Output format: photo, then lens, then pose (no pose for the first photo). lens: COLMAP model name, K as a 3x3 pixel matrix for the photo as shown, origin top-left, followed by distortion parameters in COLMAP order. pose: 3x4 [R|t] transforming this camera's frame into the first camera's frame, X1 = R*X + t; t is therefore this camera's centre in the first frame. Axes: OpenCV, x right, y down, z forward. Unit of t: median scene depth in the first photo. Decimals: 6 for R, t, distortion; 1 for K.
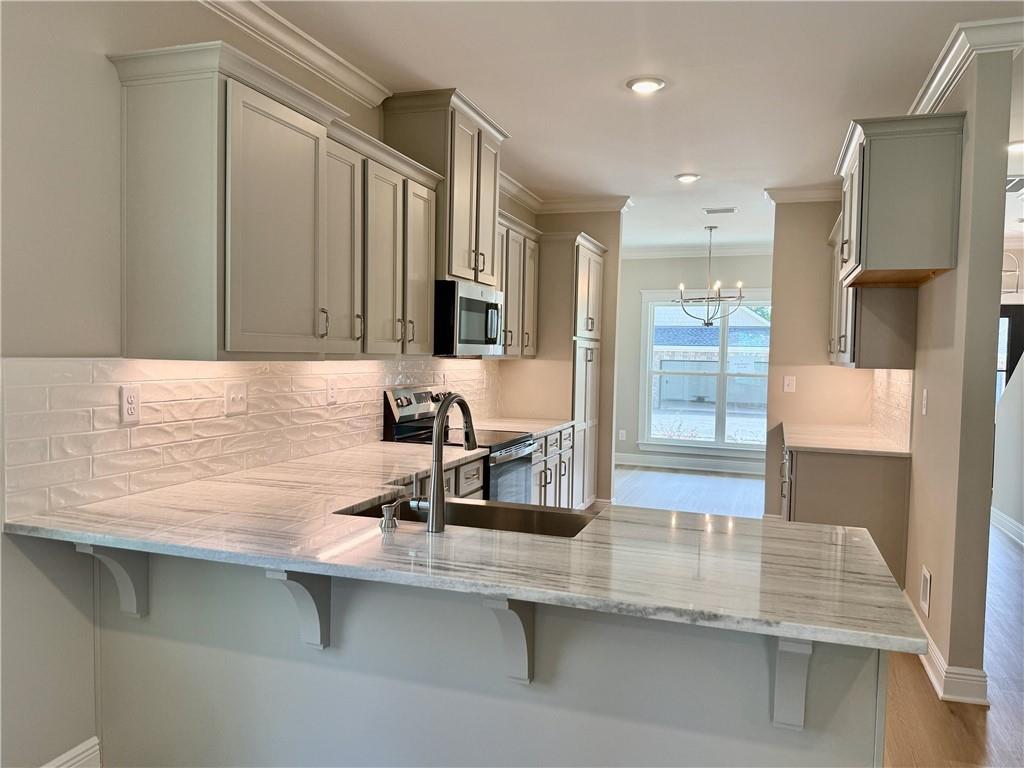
lens RADIAL K [[732.7, 0, 512.0], [0, 732.7, 384.0], [0, 0, 1]] dist [0.085015, -0.139325]
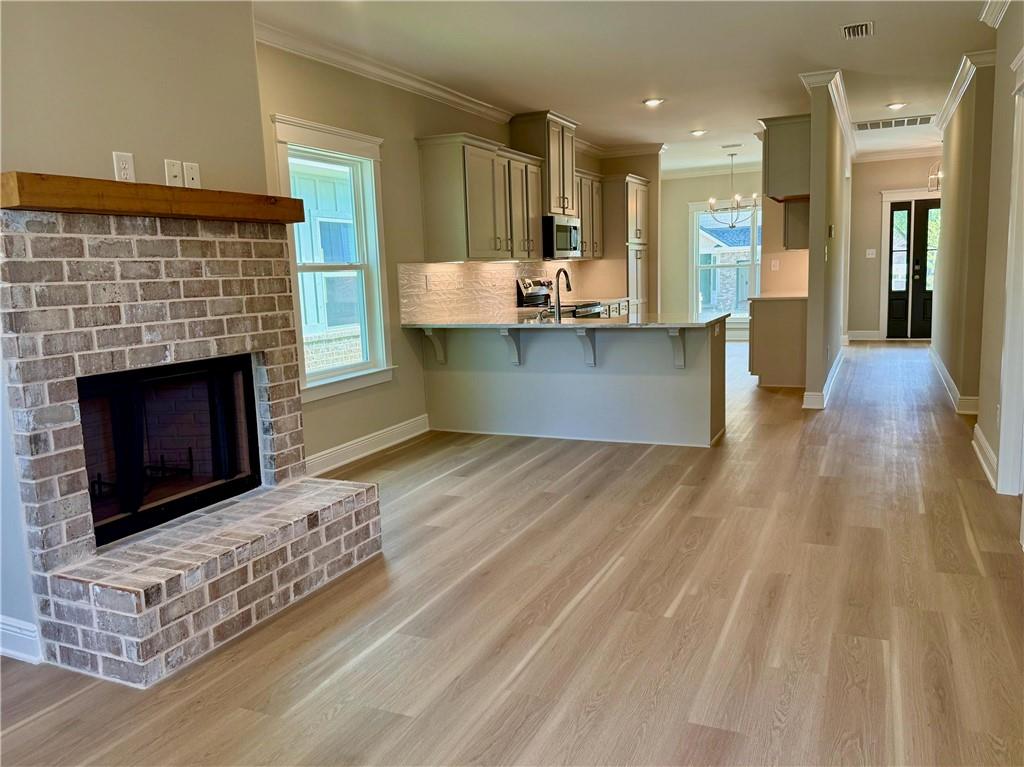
lens RADIAL K [[784.9, 0, 512.0], [0, 784.9, 383.5], [0, 0, 1]] dist [0.122639, -0.222975]
pose [[0.993384, -0.041089, -0.107240, 0.014116], [0.051940, 0.993587, 0.100437, 0.068451], [0.102426, -0.105342, 0.989147, -0.955885]]
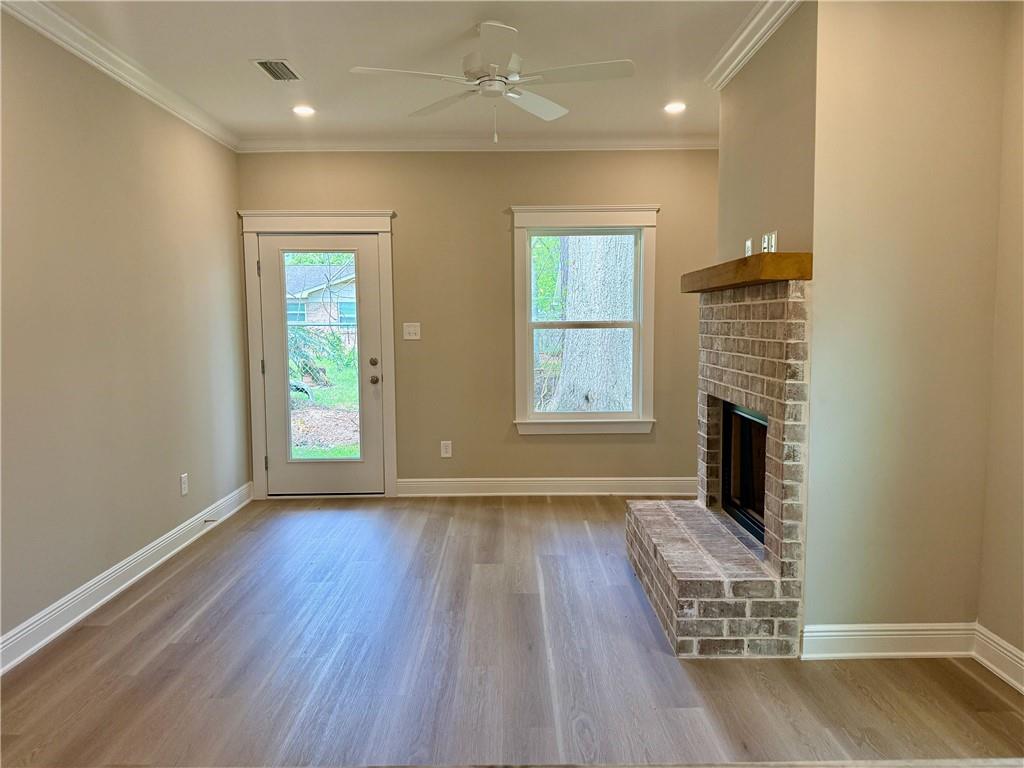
lens RADIAL K [[732.7, 0, 512.0], [0, 732.7, 384.0], [0, 0, 1]] dist [0.085015, -0.139325]
pose [[-0.944305, 0.015903, -0.328686, 0.154629], [-0.023761, 0.992929, 0.116308, -0.010691], [0.328212, 0.117640, -0.937250, 0.514079]]
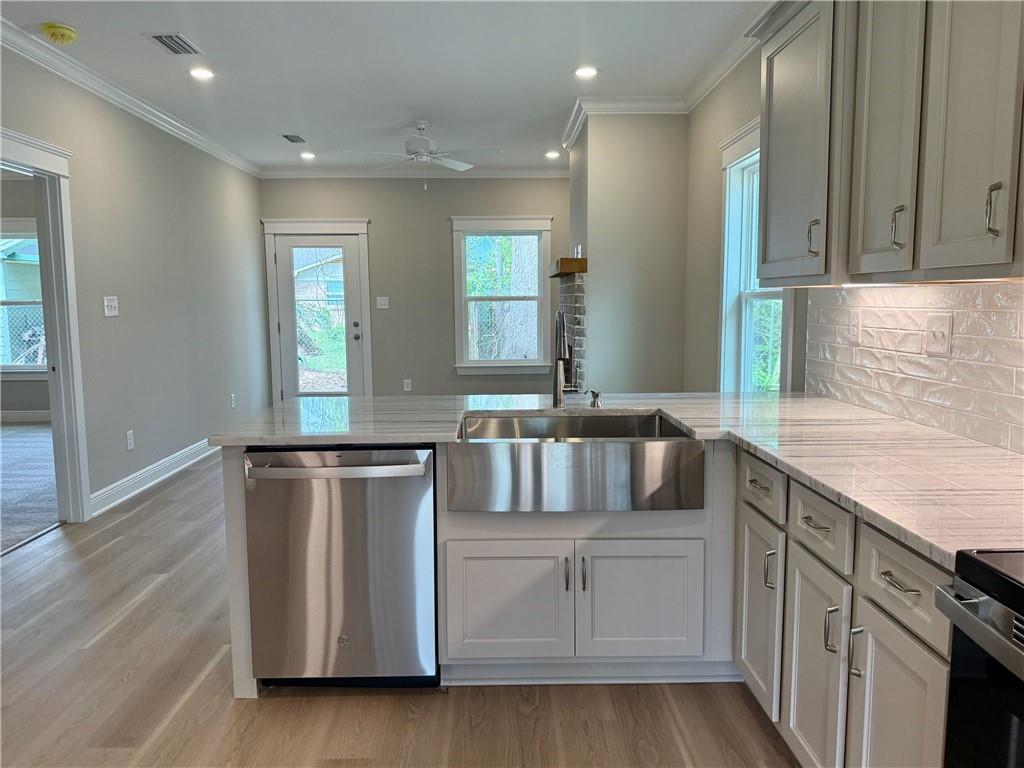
lens RADIAL K [[732.7, 0, 512.0], [0, 732.7, 384.0], [0, 0, 1]] dist [0.085015, -0.139325]
pose [[-0.938847, 0.027610, -0.343227, 0.237322], [-0.023963, 0.989125, 0.145114, -0.023978], [0.343501, 0.144465, -0.927975, 1.145035]]
